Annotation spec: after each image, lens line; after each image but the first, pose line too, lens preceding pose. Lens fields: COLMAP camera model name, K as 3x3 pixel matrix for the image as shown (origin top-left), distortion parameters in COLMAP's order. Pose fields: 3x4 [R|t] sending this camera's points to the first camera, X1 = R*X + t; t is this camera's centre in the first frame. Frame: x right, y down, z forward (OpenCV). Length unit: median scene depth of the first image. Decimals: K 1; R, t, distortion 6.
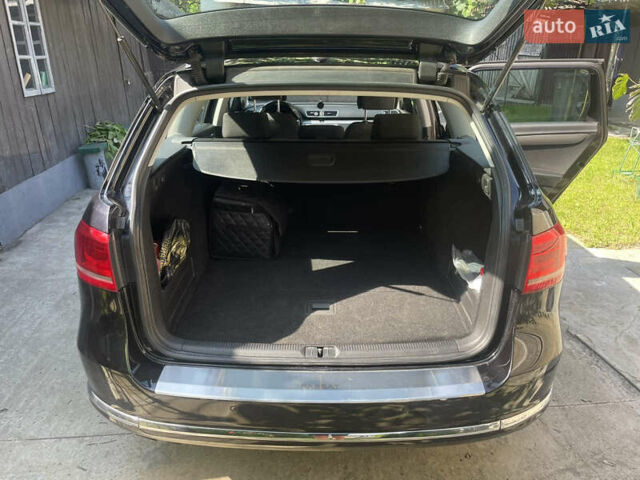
lens RADIAL K [[494.9, 0, 321.2], [0, 494.9, 239.9], [0, 0, 1]] dist [0.064206, -0.096067]
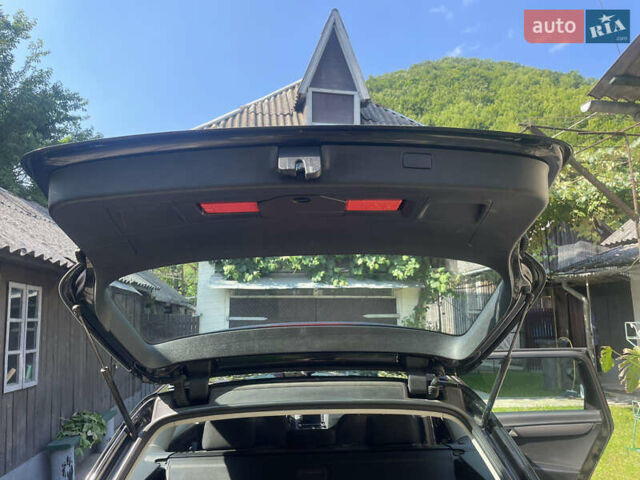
lens RADIAL K [[494.9, 0, 317.7], [0, 494.9, 224.8], [0, 0, 1]] dist [0.064206, -0.096067]
pose [[0.999436, -0.025539, 0.021820, 0.003387], [0.033165, 0.853285, -0.520389, -0.071632], [-0.005329, 0.520819, 0.853650, 0.004128]]
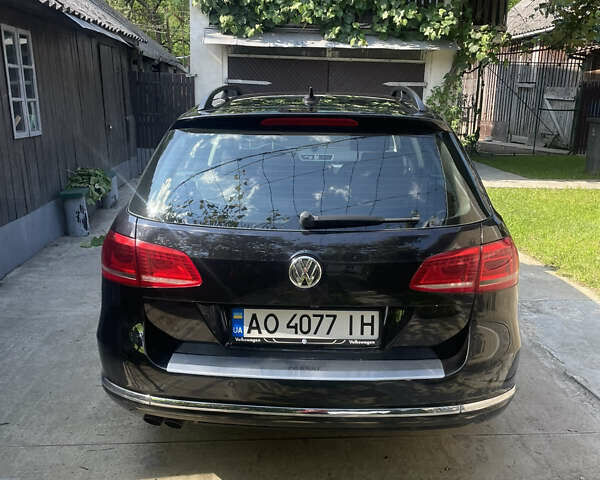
lens RADIAL K [[625.8, 0, 298.3], [0, 625.8, 237.5], [0, 0, 1]] dist [0.040930, 0.000000]
pose [[0.999276, 0.011030, -0.036400, 0.020938], [-0.015877, 0.990625, -0.135683, 0.115821], [0.034562, 0.136163, 0.990083, -0.323843]]
